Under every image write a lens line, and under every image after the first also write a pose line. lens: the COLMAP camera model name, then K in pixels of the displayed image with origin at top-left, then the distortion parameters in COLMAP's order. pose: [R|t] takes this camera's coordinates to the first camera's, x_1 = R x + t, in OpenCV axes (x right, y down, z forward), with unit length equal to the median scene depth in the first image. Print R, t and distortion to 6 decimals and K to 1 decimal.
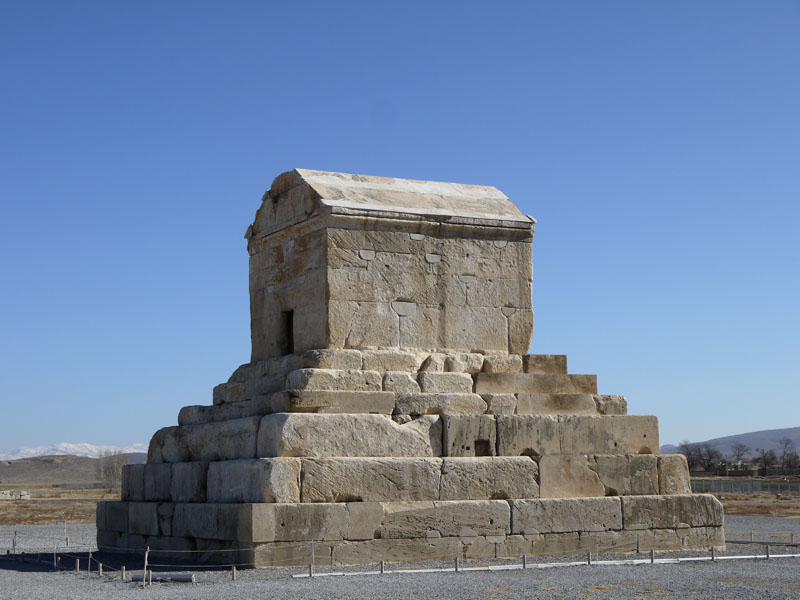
lens RADIAL K [[1441.1, 0, 400.0], [0, 1441.1, 300.0], [0, 0, 1]] dist [0.053485, 0.119131]
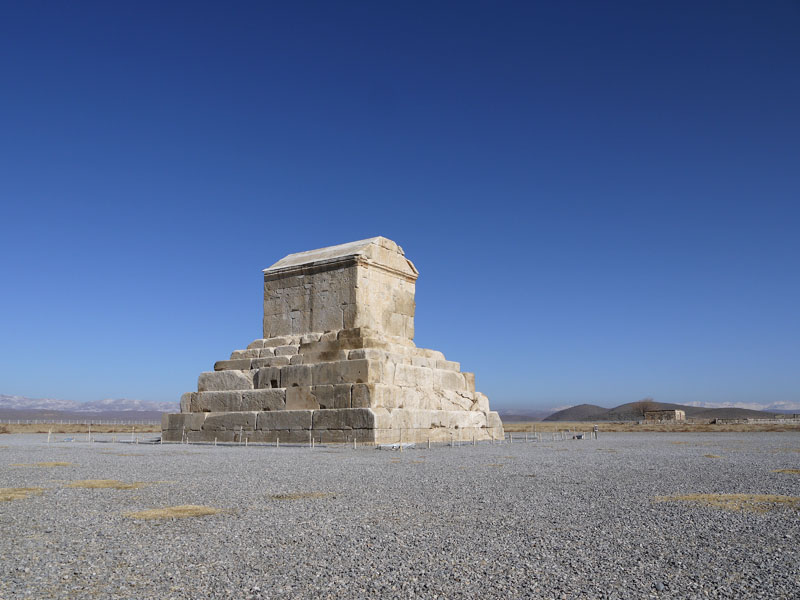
lens RADIAL K [[658.1, 0, 400.0], [0, 658.1, 300.0], [0, 0, 1]] dist [0.000451, 0.001044]
pose [[0.467303, -0.149467, -0.871371, 0.873381], [0.113875, 0.987571, -0.108329, 0.102115], [0.876733, -0.048604, 0.478516, 0.711003]]
